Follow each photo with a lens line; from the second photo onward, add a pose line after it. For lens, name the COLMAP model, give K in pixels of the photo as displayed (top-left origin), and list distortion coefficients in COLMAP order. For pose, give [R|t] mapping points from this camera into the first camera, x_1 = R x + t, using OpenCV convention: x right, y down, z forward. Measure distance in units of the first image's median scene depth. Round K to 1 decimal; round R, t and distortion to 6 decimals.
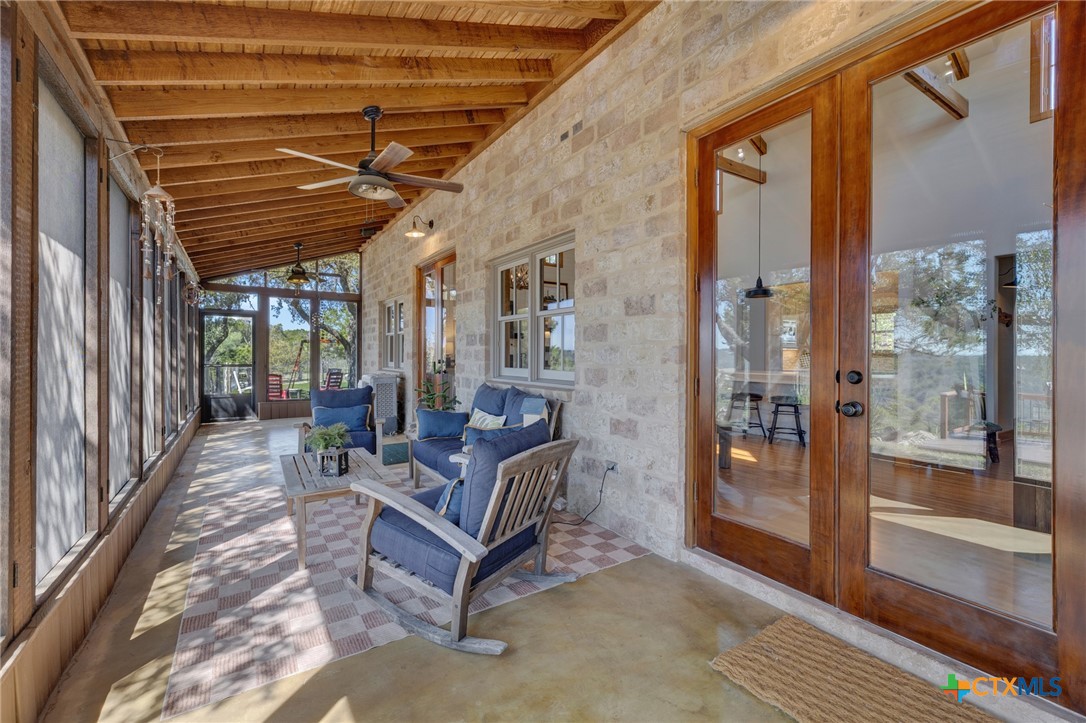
lens RADIAL K [[471.3, 0, 543.0], [0, 471.3, 361.5], [0, 0, 1]] dist [0.000462, 0.000261]
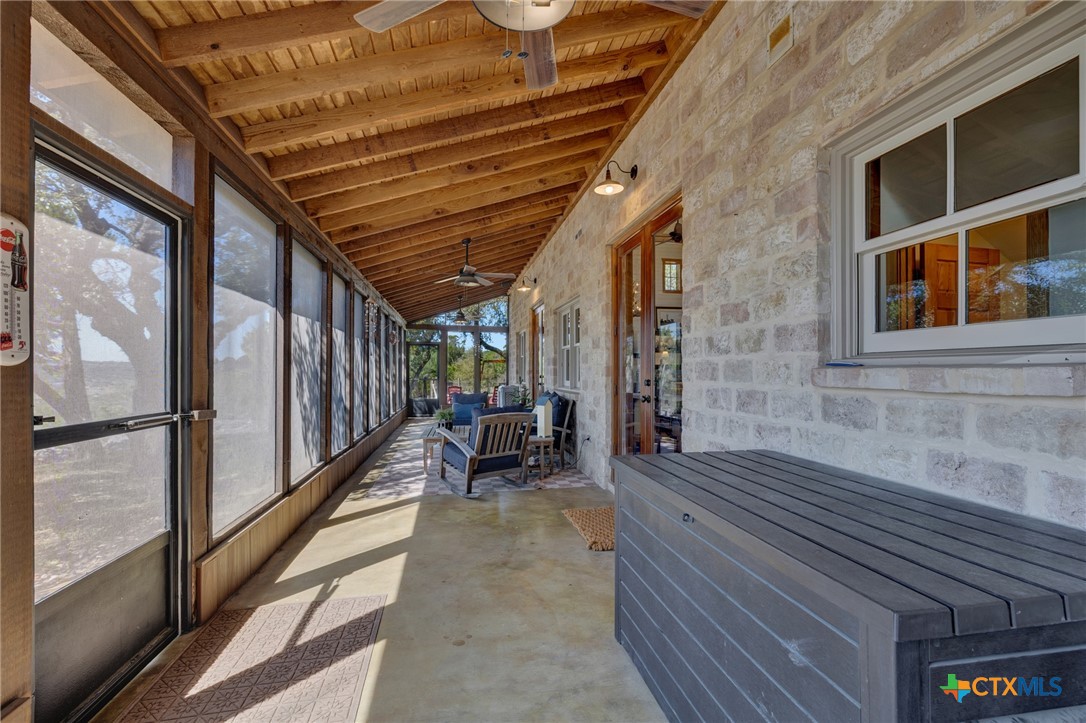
lens RADIAL K [[461.5, 0, 540.2], [0, 461.5, 373.5], [0, 0, 1]] dist [-0.000059, 0.000136]
pose [[0.928646, -0.000595, -0.370966, 0.699676], [-0.002939, 0.999956, -0.008962, 0.008837], [0.370955, 0.009412, 0.928603, -0.693702]]
